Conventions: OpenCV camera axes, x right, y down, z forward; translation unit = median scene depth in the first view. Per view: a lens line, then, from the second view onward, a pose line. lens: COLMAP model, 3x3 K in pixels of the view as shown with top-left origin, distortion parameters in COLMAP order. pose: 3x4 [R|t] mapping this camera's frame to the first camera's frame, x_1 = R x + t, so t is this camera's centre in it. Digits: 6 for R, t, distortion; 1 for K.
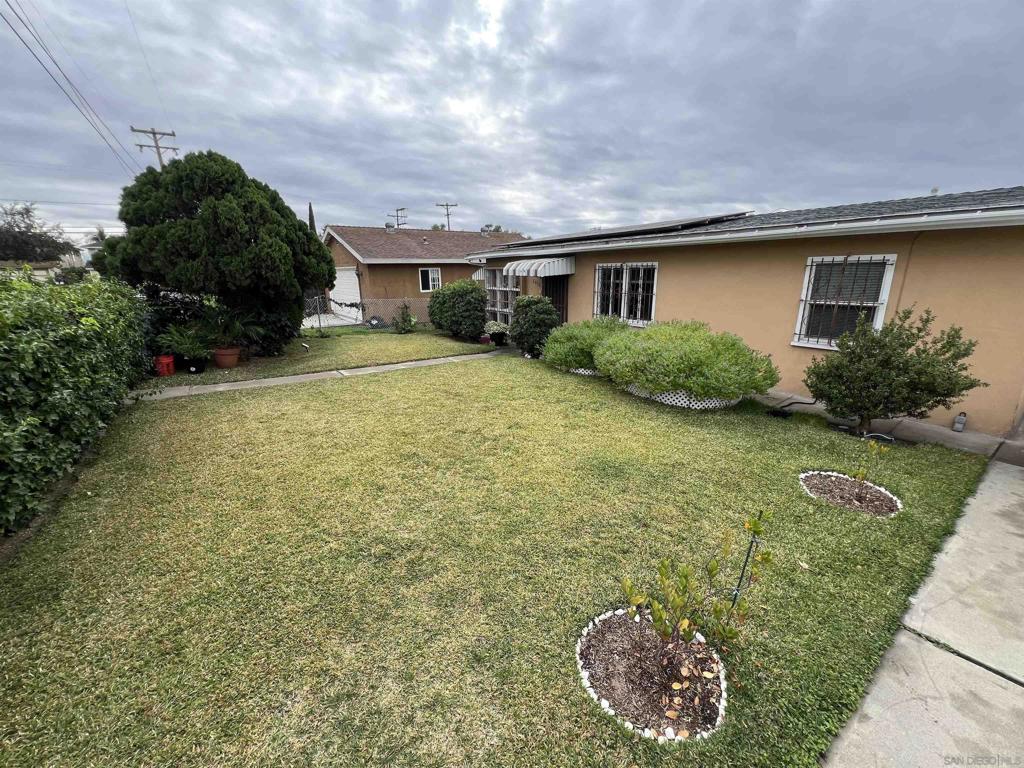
lens RADIAL K [[408.4, 0, 510.7], [0, 408.4, 383.6], [0, 0, 1]] dist [-0.002310, 0.000873]
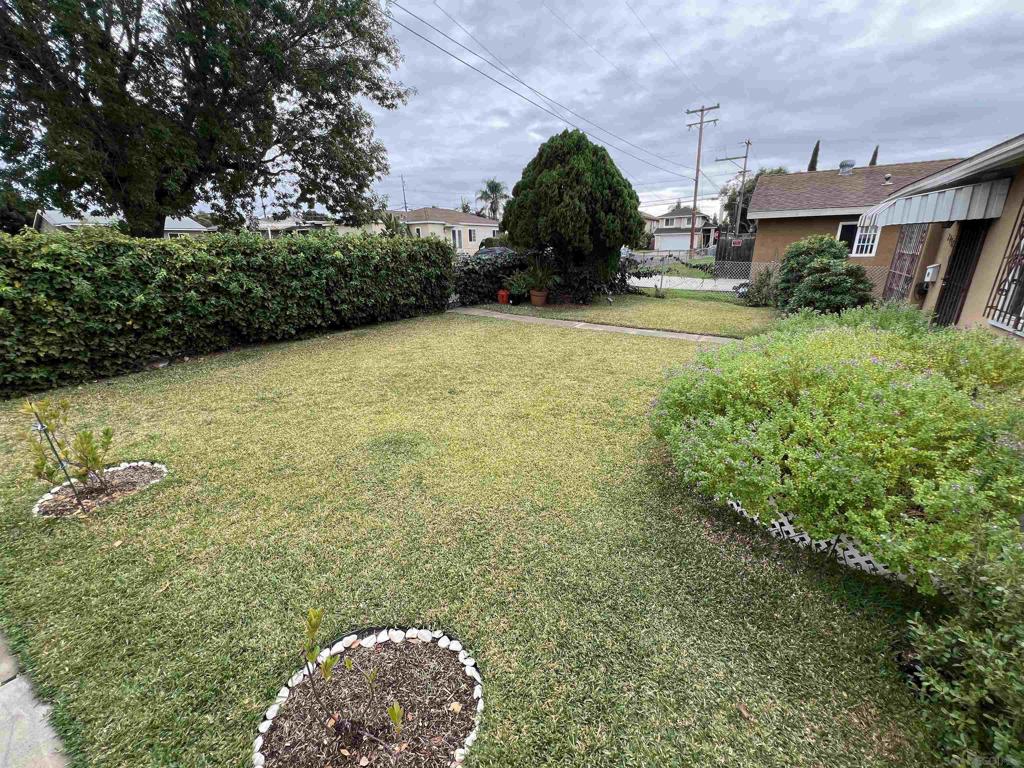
lens RADIAL K [[408.4, 0, 510.7], [0, 408.4, 383.6], [0, 0, 1]] dist [-0.002310, 0.000873]
pose [[0.381308, 0.301281, -0.873976, 0.620455], [-0.233214, 0.946175, 0.224420, -0.097389], [0.894547, 0.118251, 0.431047, 0.494901]]
